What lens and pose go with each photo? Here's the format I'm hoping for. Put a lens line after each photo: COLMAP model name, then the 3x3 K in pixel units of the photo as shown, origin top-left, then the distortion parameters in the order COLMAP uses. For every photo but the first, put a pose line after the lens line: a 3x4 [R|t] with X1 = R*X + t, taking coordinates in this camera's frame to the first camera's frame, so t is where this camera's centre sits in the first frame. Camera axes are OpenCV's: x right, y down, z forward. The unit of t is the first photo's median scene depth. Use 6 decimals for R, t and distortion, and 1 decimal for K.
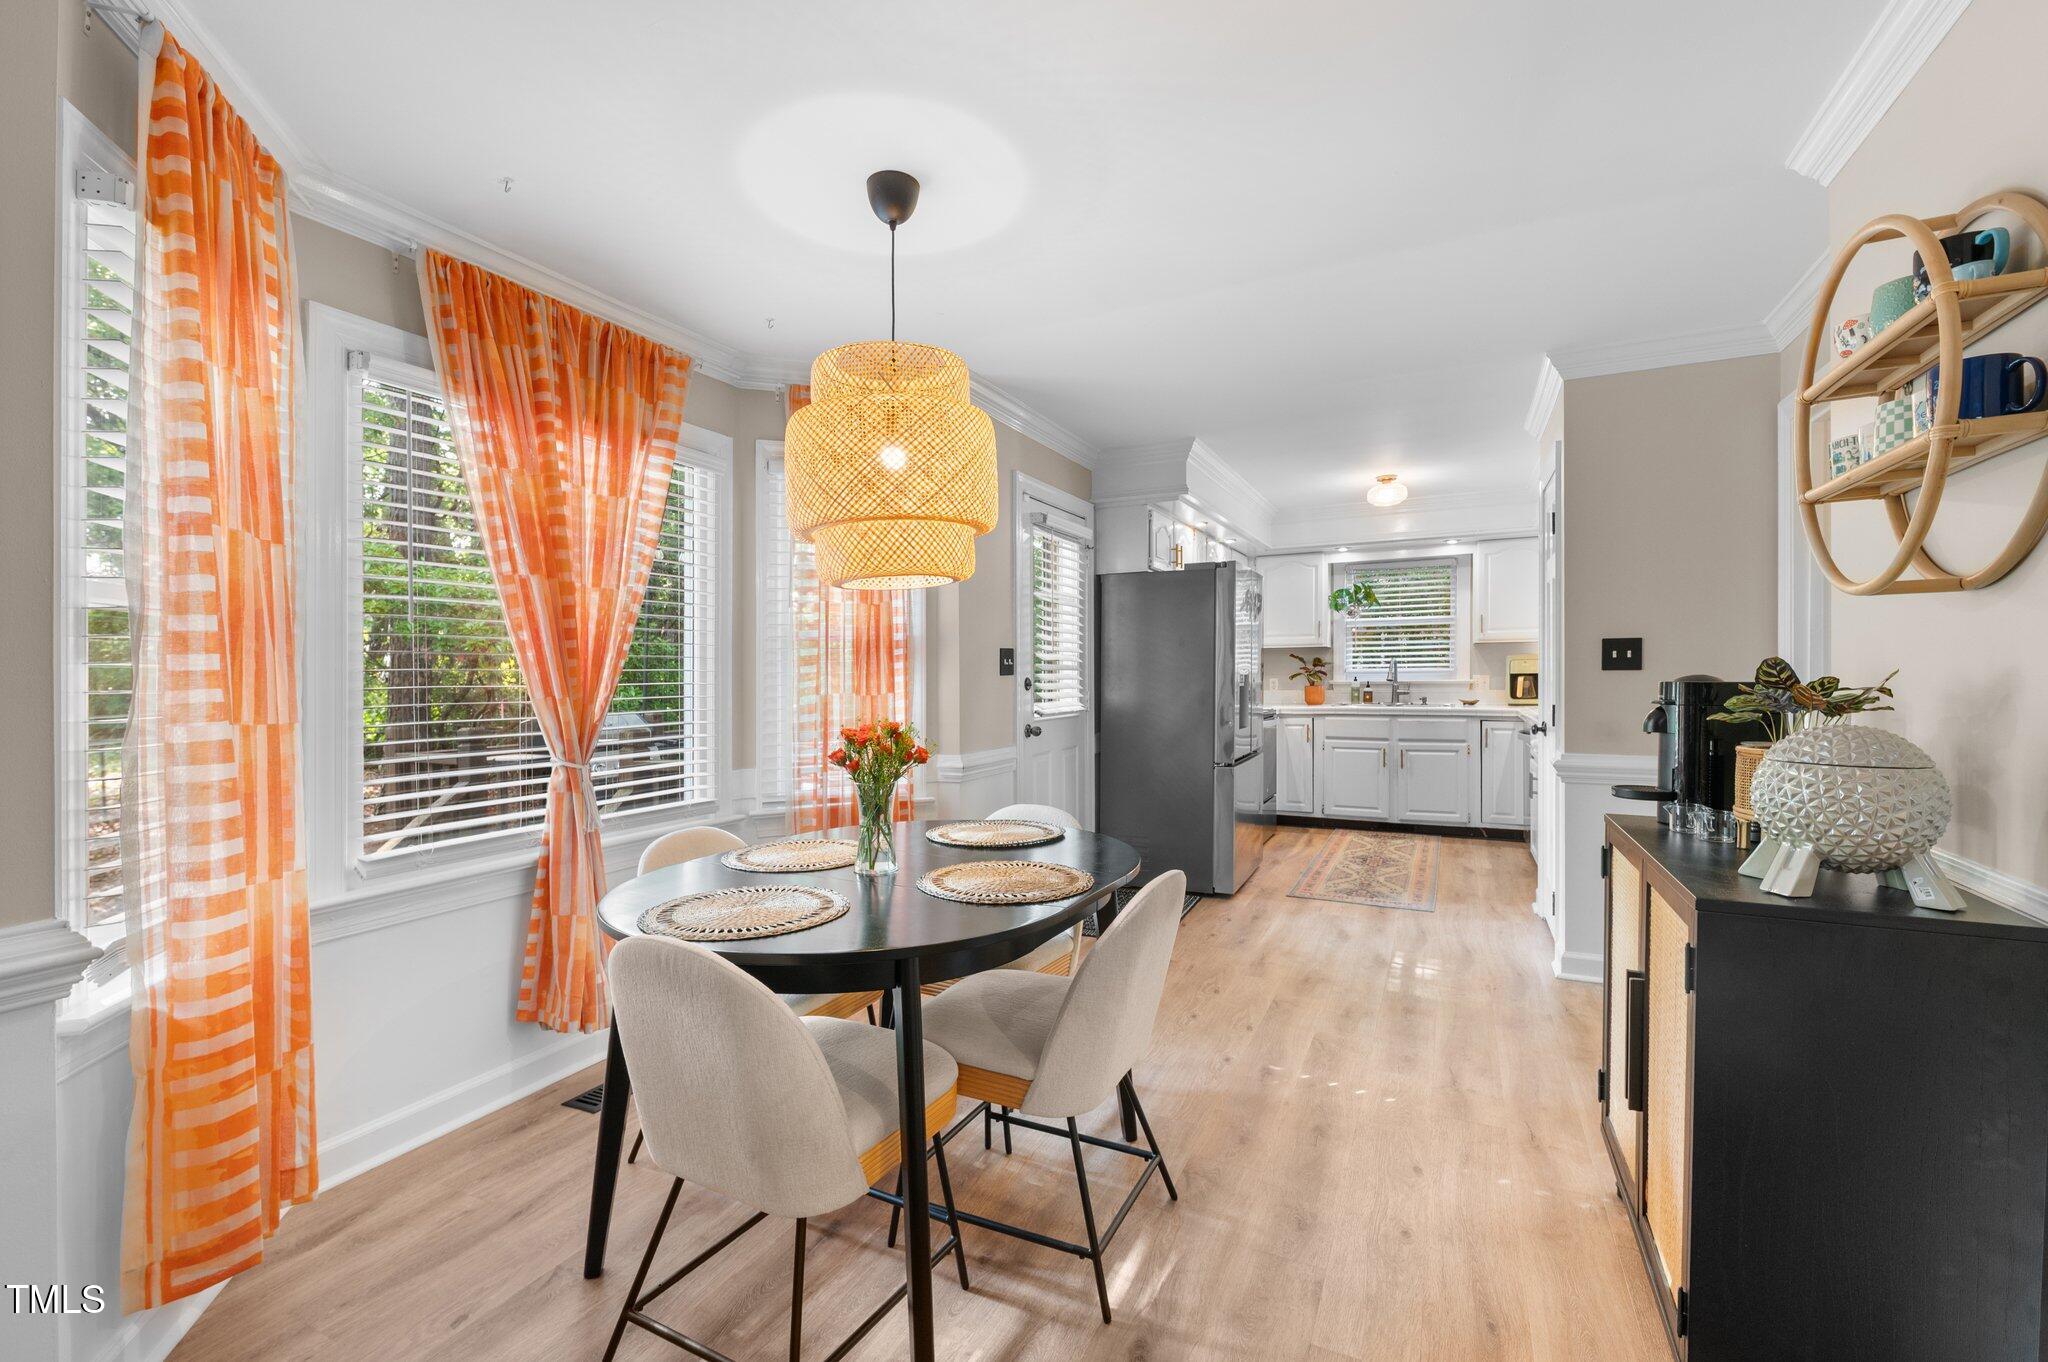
lens RADIAL K [[892.3, 0, 1007.5], [0, 892.3, 675.5], [0, 0, 1]] dist [0.004081, -0.005444]
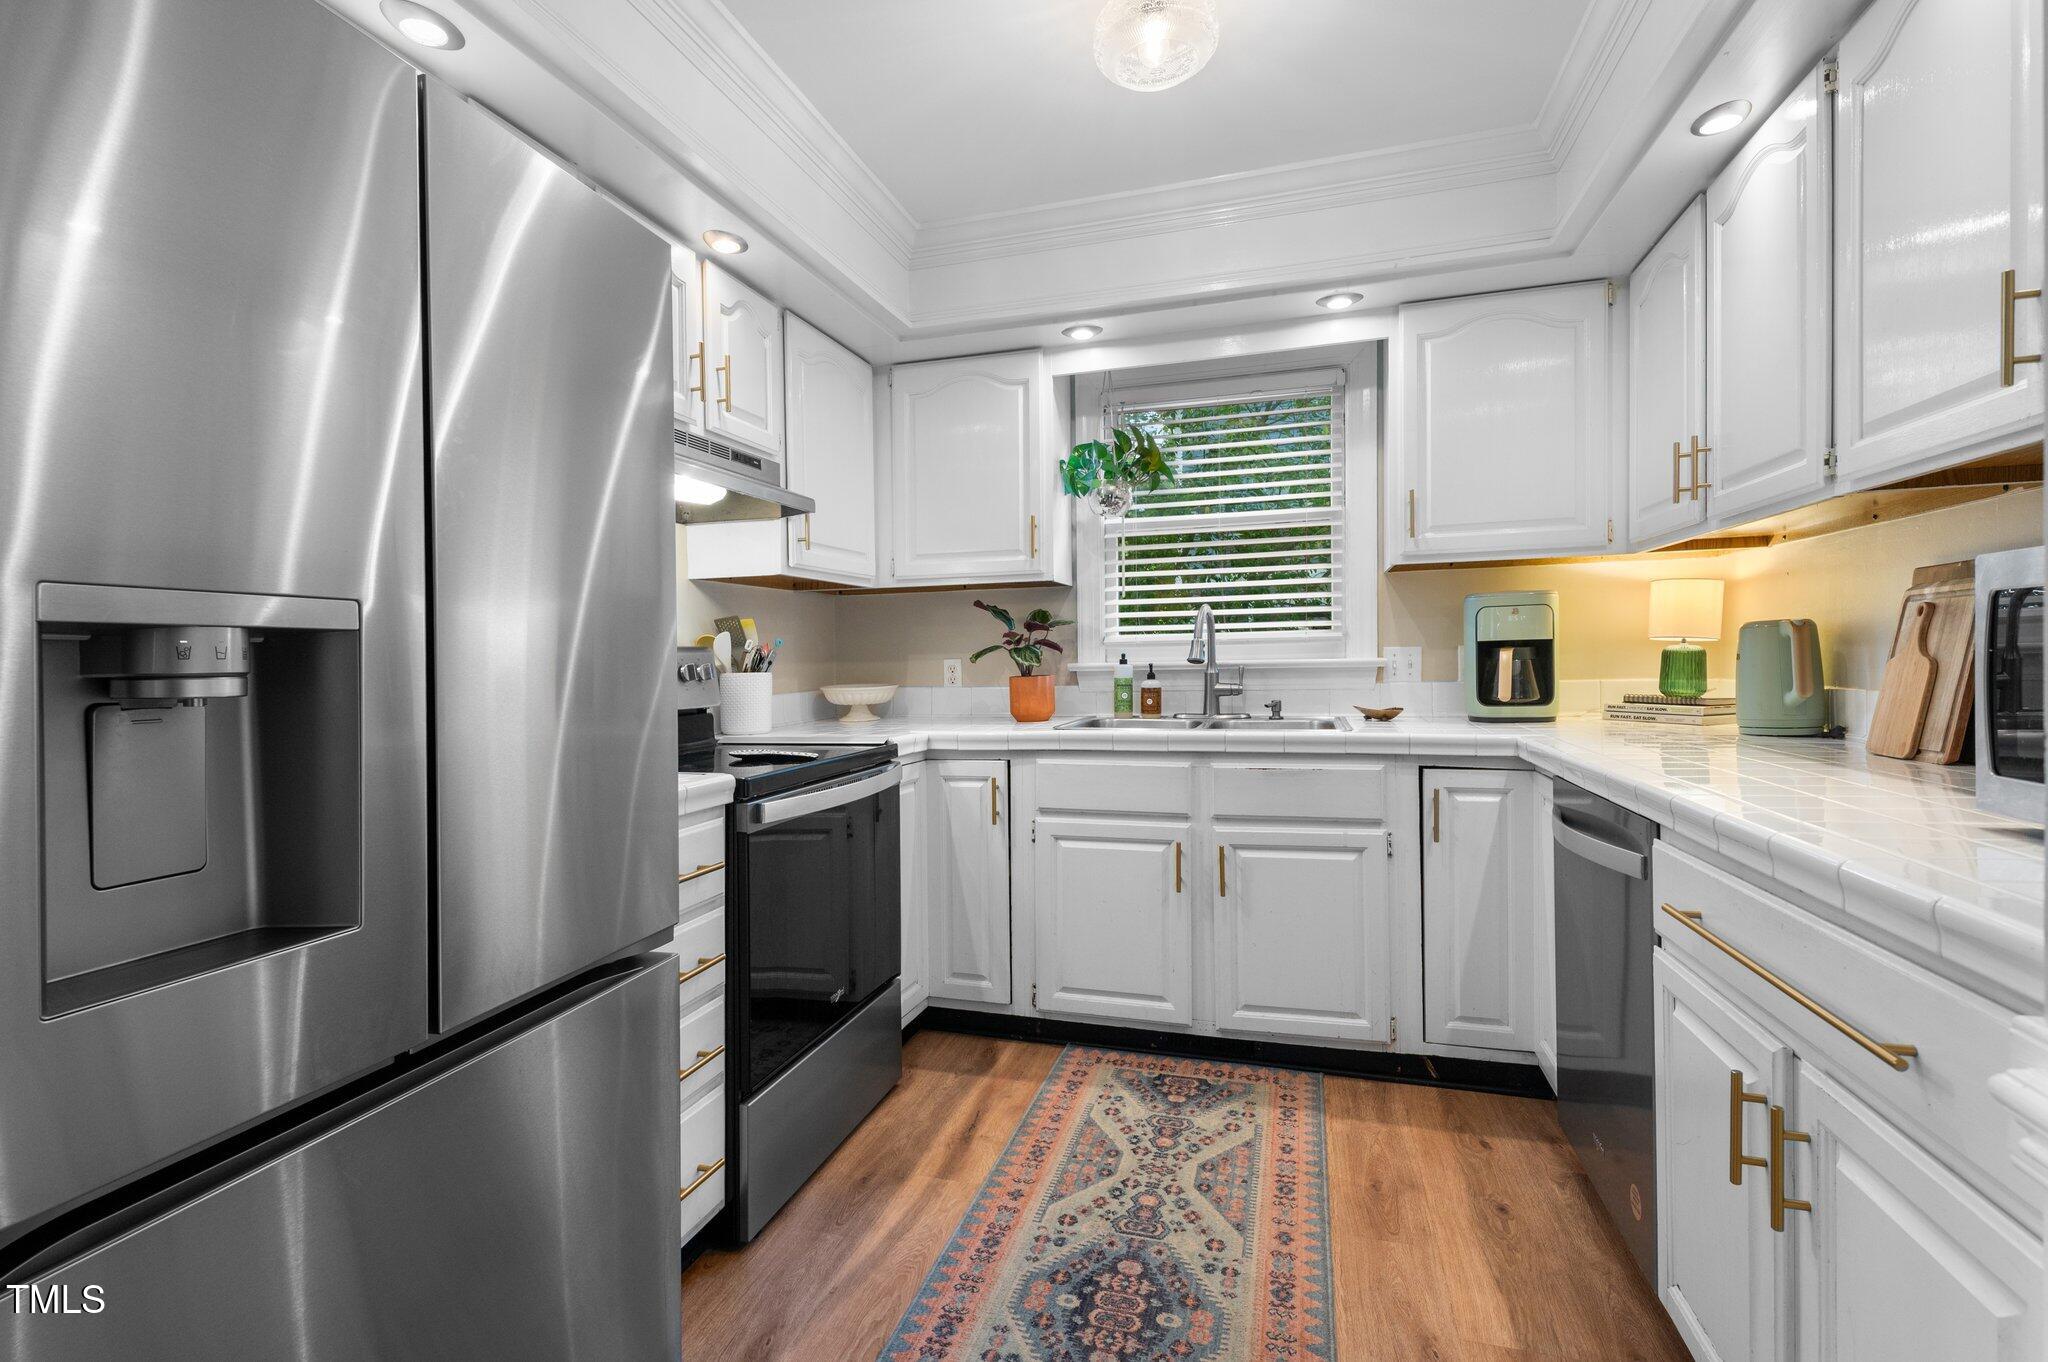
lens RADIAL K [[996.1, 0, 1025.2], [0, 996.1, 663.3], [0, 0, 1]] dist [0.004182, 0.000117]
pose [[0.981287, -0.009391, 0.192322, 0.263007], [0.009099, 0.999956, 0.002400, 0.004316], [-0.192336, -0.000605, 0.981329, 0.566676]]
